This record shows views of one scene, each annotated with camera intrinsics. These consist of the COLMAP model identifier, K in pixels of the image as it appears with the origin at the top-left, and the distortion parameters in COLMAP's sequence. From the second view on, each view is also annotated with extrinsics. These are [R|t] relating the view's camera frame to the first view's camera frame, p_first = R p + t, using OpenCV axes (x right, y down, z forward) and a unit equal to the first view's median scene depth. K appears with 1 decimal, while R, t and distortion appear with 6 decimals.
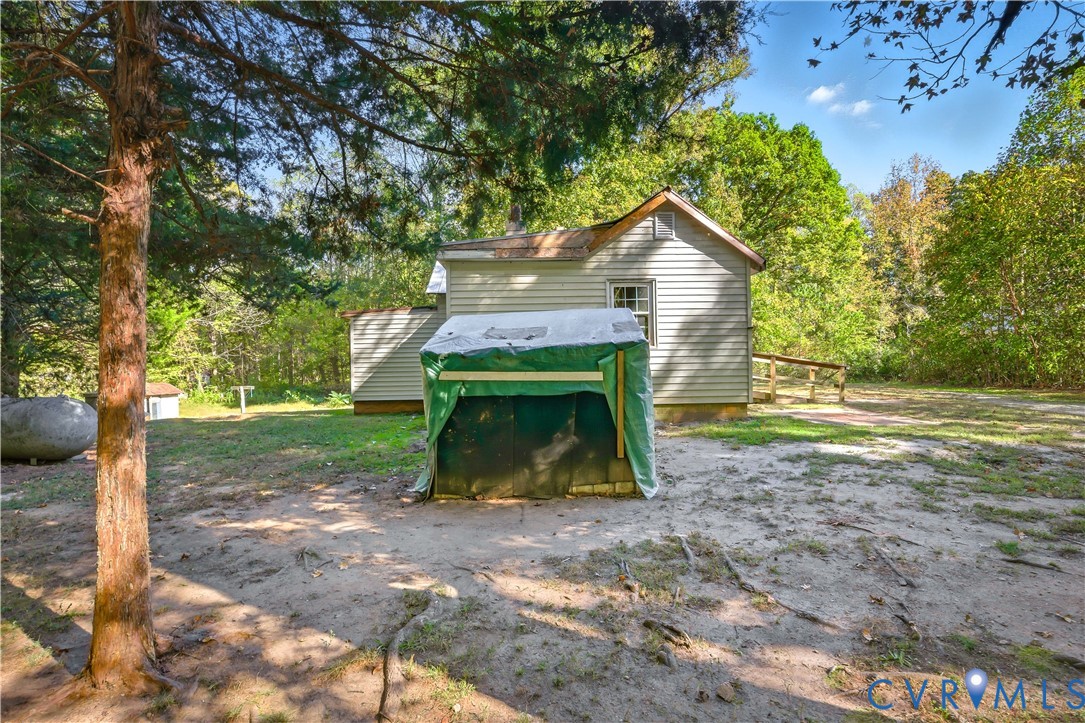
lens RADIAL K [[517.2, 0, 543.5], [0, 517.2, 372.9], [0, 0, 1]] dist [-0.001100, -0.000169]
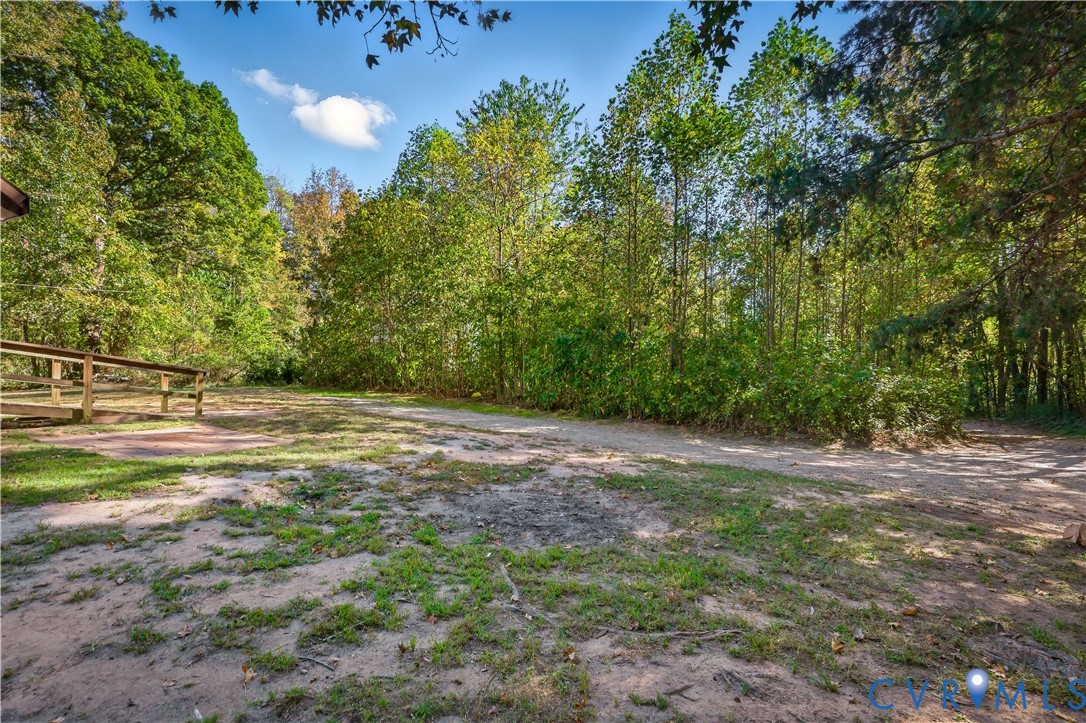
lens RADIAL K [[517.6, 0, 544.0], [0, 517.6, 372.9], [0, 0, 1]] dist [-0.001100, -0.000169]
pose [[0.548691, 0.017608, 0.835840, 0.090052], [-0.023150, 0.999715, -0.005863, -0.007796], [-0.835705, -0.016133, 0.548942, 0.055701]]
